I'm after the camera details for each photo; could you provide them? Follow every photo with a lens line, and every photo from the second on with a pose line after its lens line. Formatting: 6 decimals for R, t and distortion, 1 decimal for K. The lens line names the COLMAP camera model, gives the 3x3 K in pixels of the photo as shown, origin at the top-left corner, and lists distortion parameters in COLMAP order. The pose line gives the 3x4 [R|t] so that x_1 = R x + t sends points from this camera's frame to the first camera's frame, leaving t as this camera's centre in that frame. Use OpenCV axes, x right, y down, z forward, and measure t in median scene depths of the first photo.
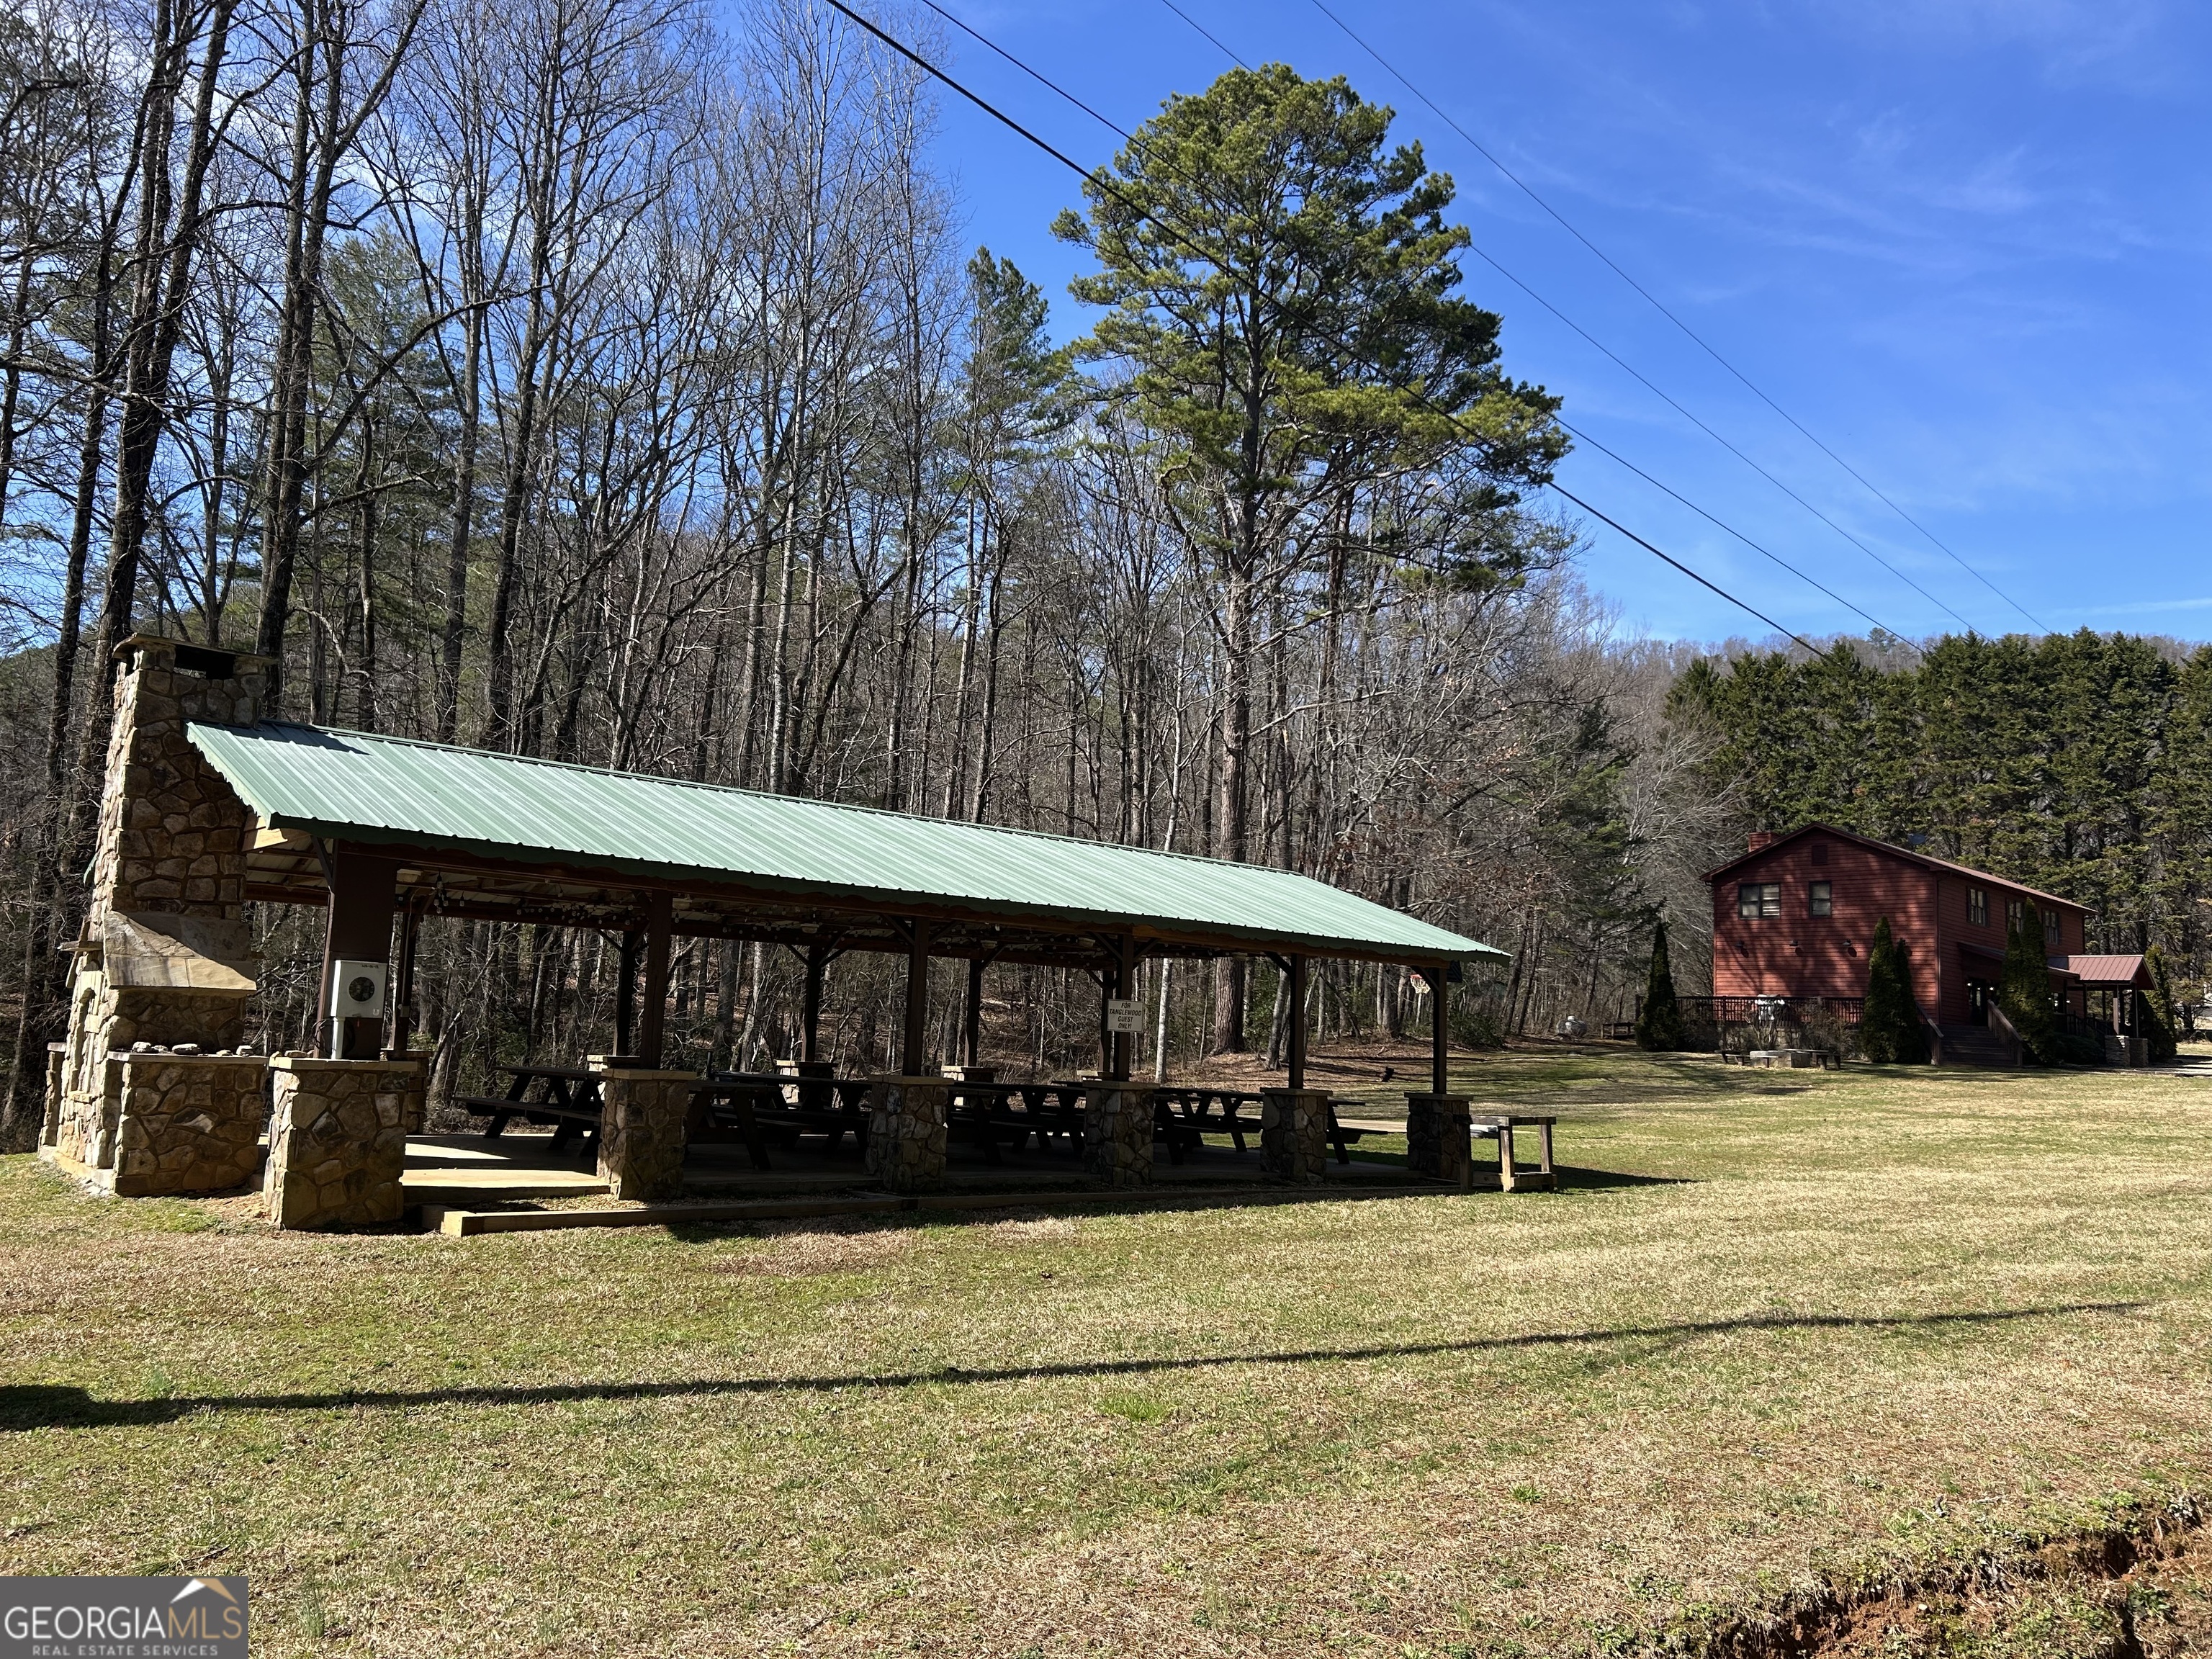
lens RADIAL K [[1667.0, 0, 1106.0], [0, 1667.0, 829.5], [0, 0, 1]] dist [0.021416, -0.002911]
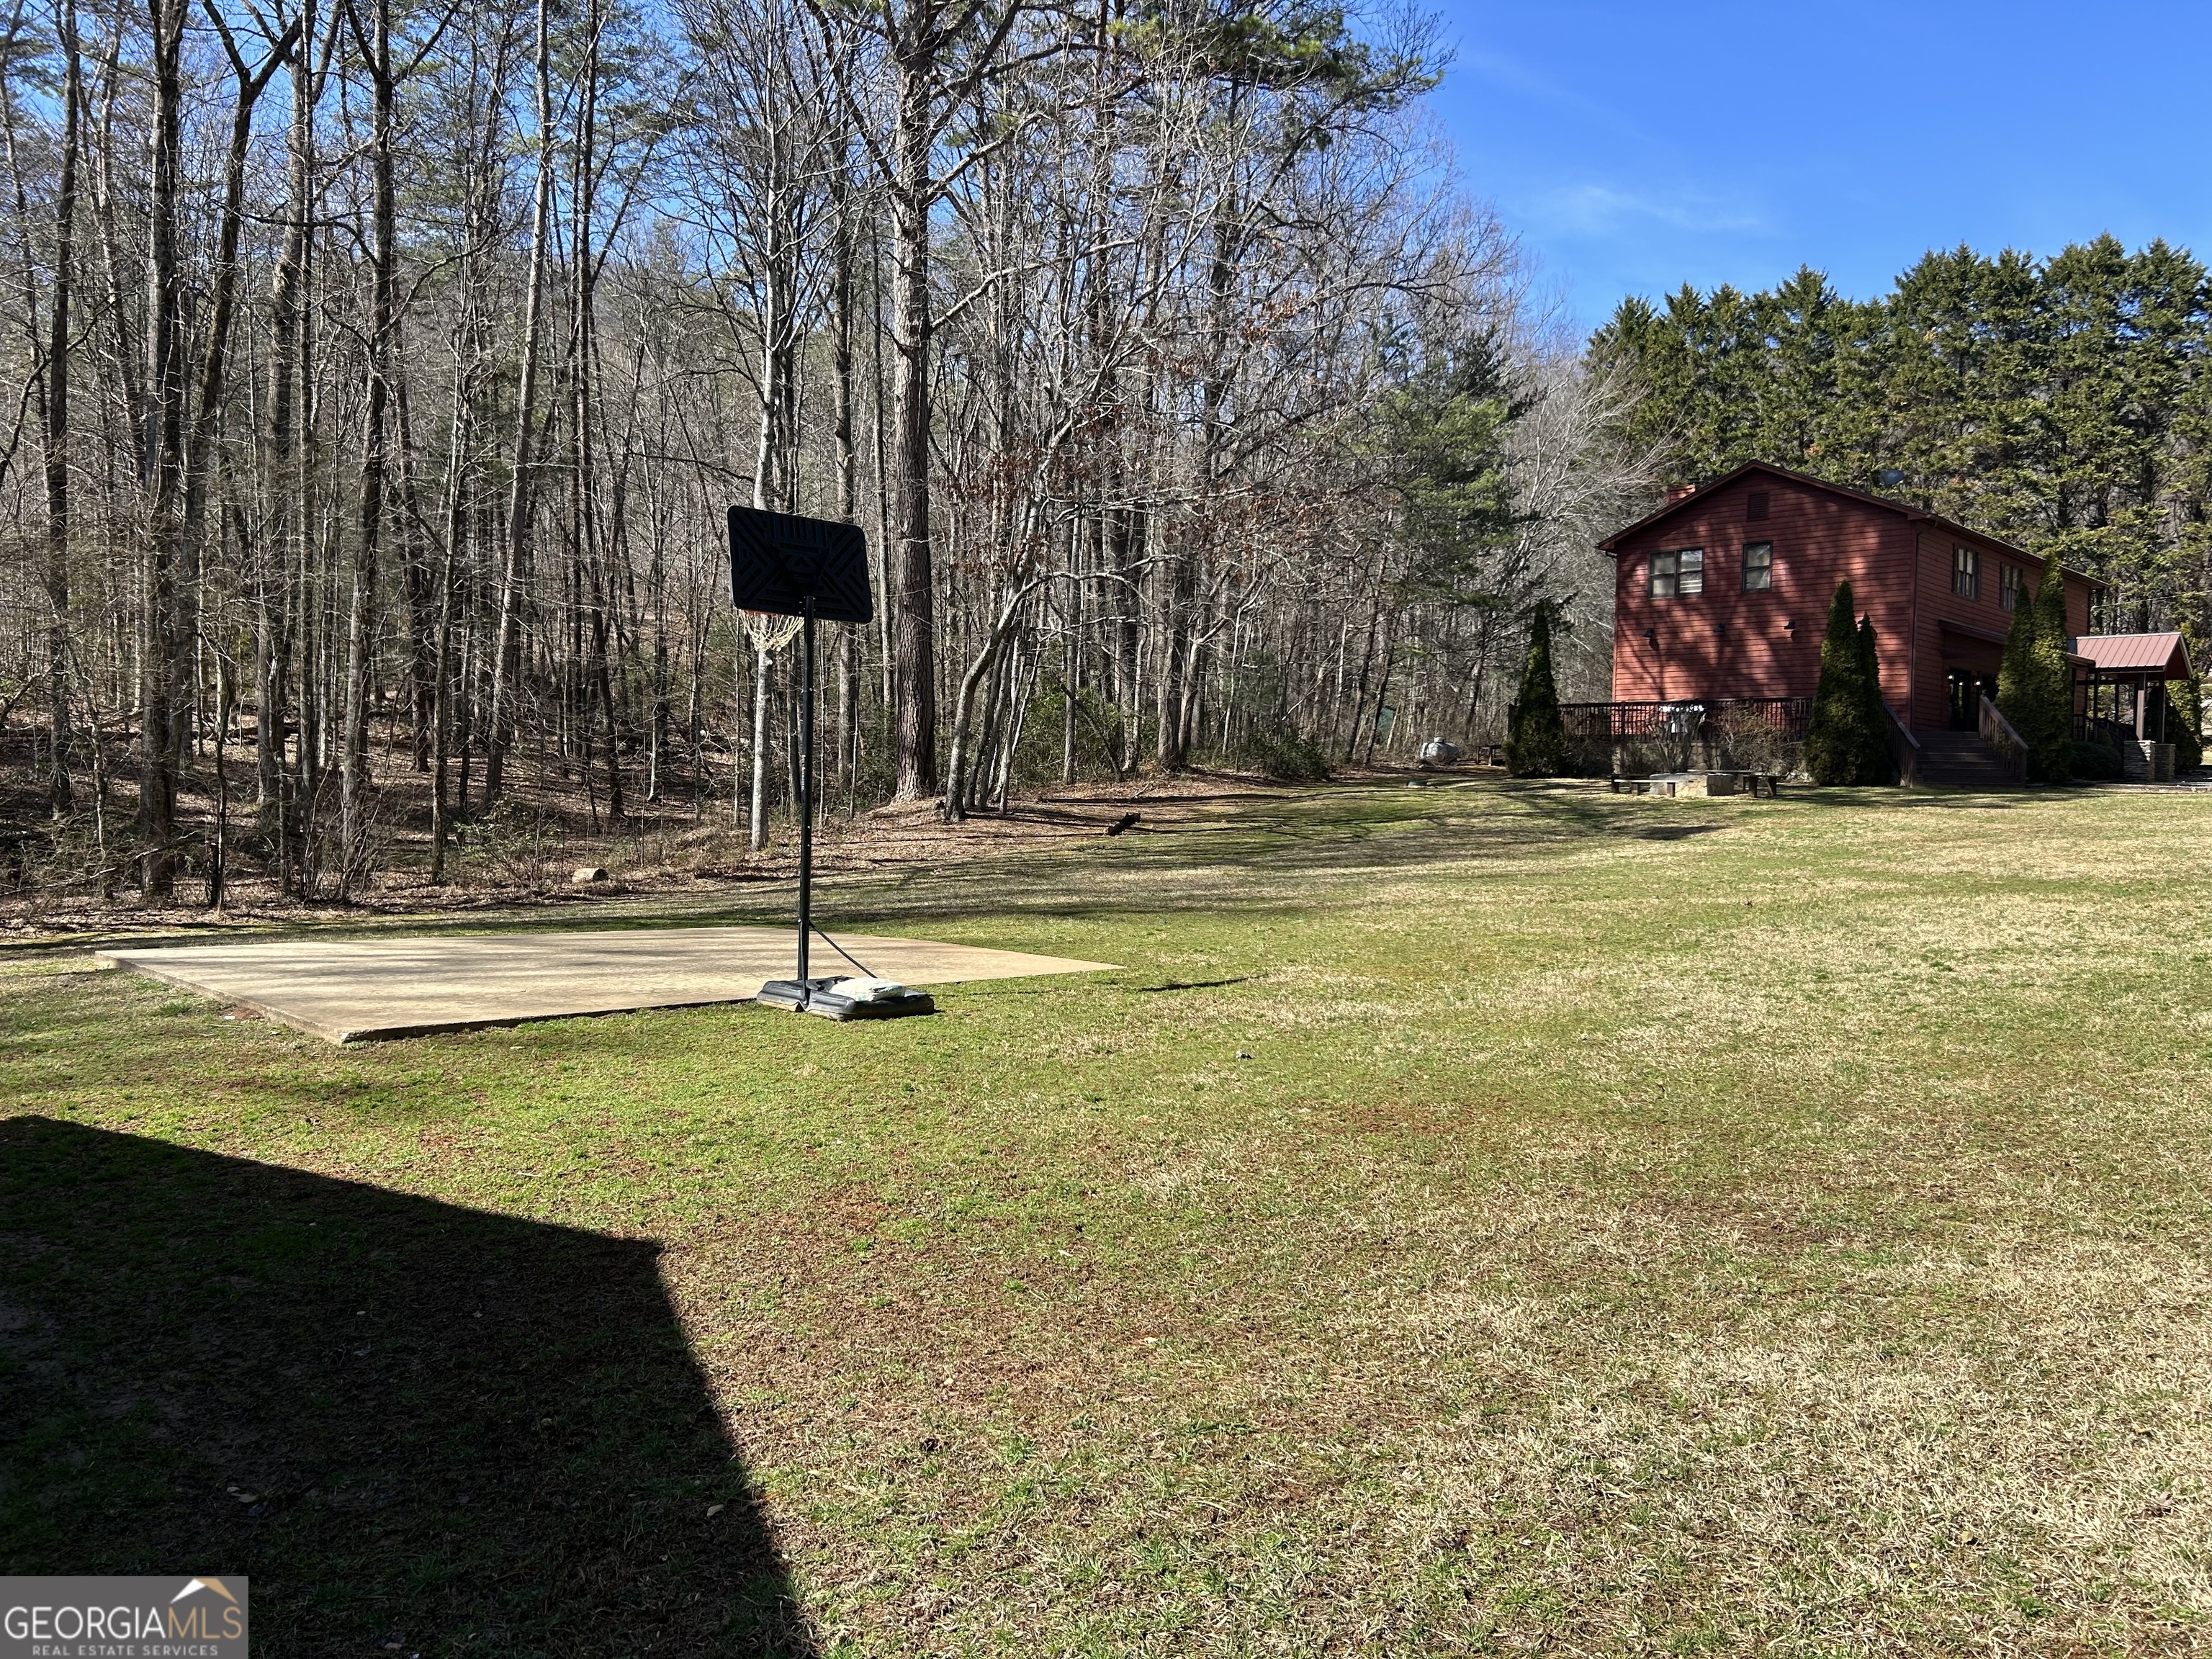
lens RADIAL K [[1667.0, 0, 1106.0], [0, 1667.0, 829.5], [0, 0, 1]] dist [0.021416, -0.002911]
pose [[0.999393, -0.023254, 0.025935, 0.115738], [0.018895, 0.987383, 0.157216, 0.033606], [-0.029263, -0.156631, 0.987224, 0.254972]]
